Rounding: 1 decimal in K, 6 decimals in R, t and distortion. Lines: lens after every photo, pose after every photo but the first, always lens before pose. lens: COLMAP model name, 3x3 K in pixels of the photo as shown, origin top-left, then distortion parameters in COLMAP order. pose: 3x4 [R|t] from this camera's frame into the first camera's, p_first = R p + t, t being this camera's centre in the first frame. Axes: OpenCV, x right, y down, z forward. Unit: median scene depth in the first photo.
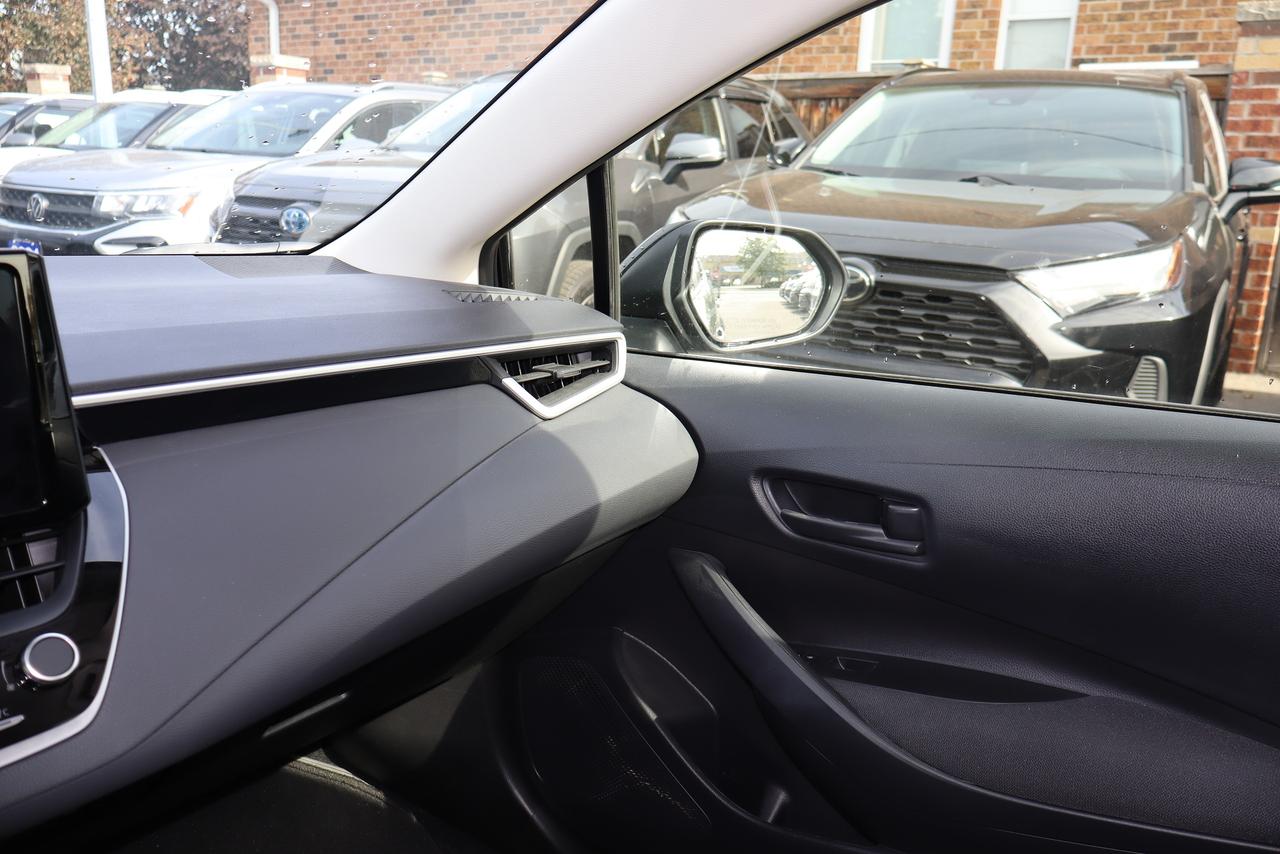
lens RADIAL K [[1037.1, 0, 643.0], [0, 1037.1, 407.5], [0, 0, 1]] dist [-0.043741, 0.001038]
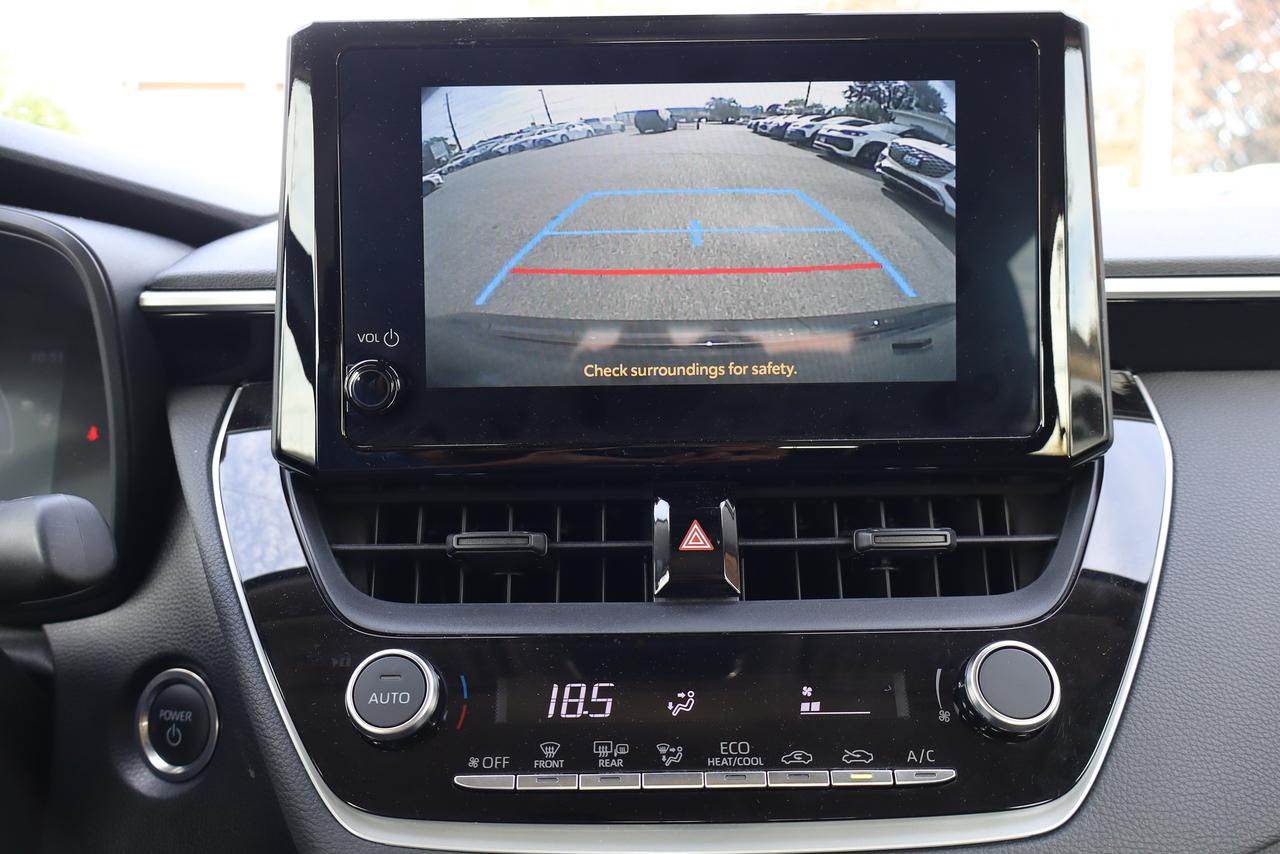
lens RADIAL K [[1037.1, 0, 643.0], [0, 1037.1, 407.5], [0, 0, 1]] dist [-0.043741, 0.001038]
pose [[0.601670, 0.034859, -0.797983, -0.149010], [-0.121190, 0.991465, -0.048065, 0.084925], [0.789497, 0.125627, 0.600760, 0.277382]]
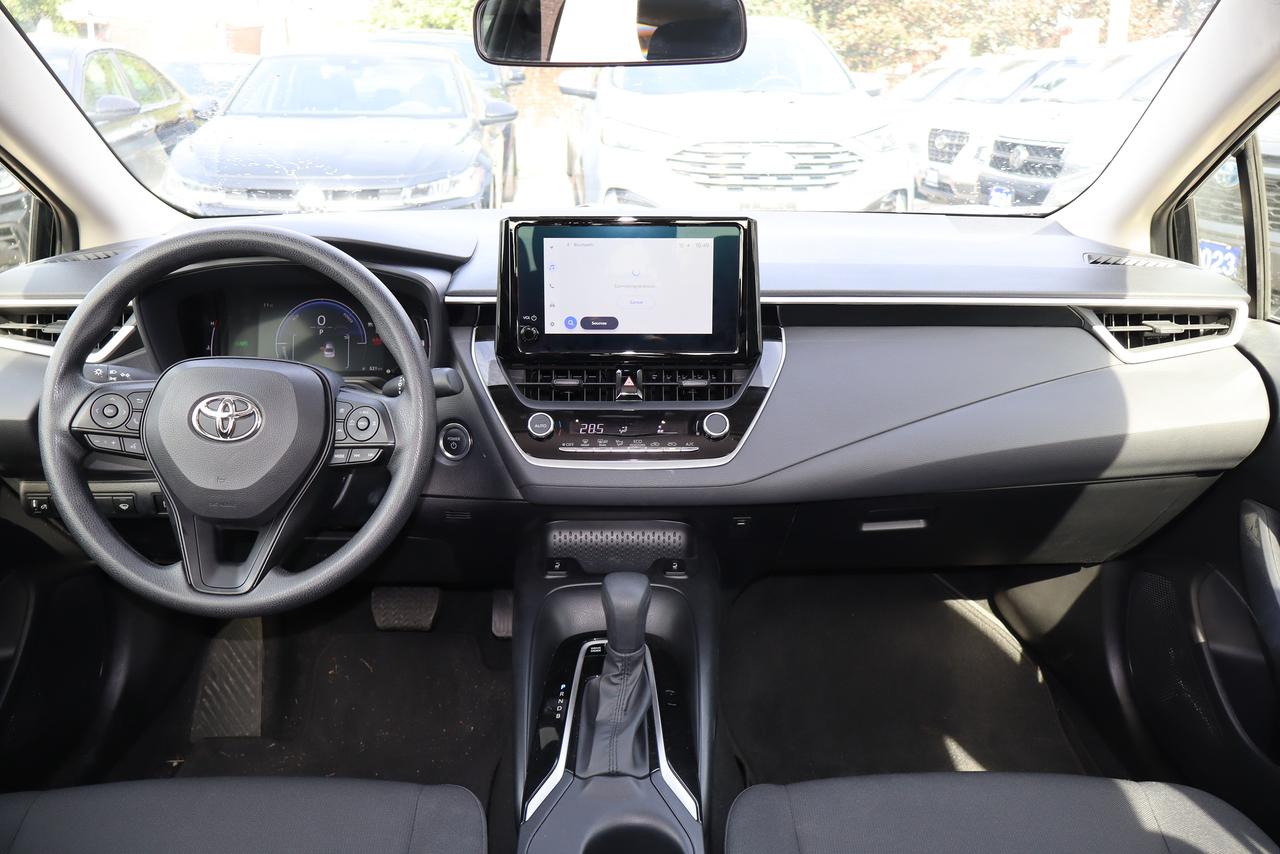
lens RADIAL K [[1037.1, 0, 643.0], [0, 1037.1, 407.5], [0, 0, 1]] dist [-0.043741, 0.001038]
pose [[0.609607, 0.177178, -0.772649, 0.513678], [-0.135808, 0.983634, 0.118409, -0.004540], [0.780983, 0.032749, 0.623693, -0.216888]]
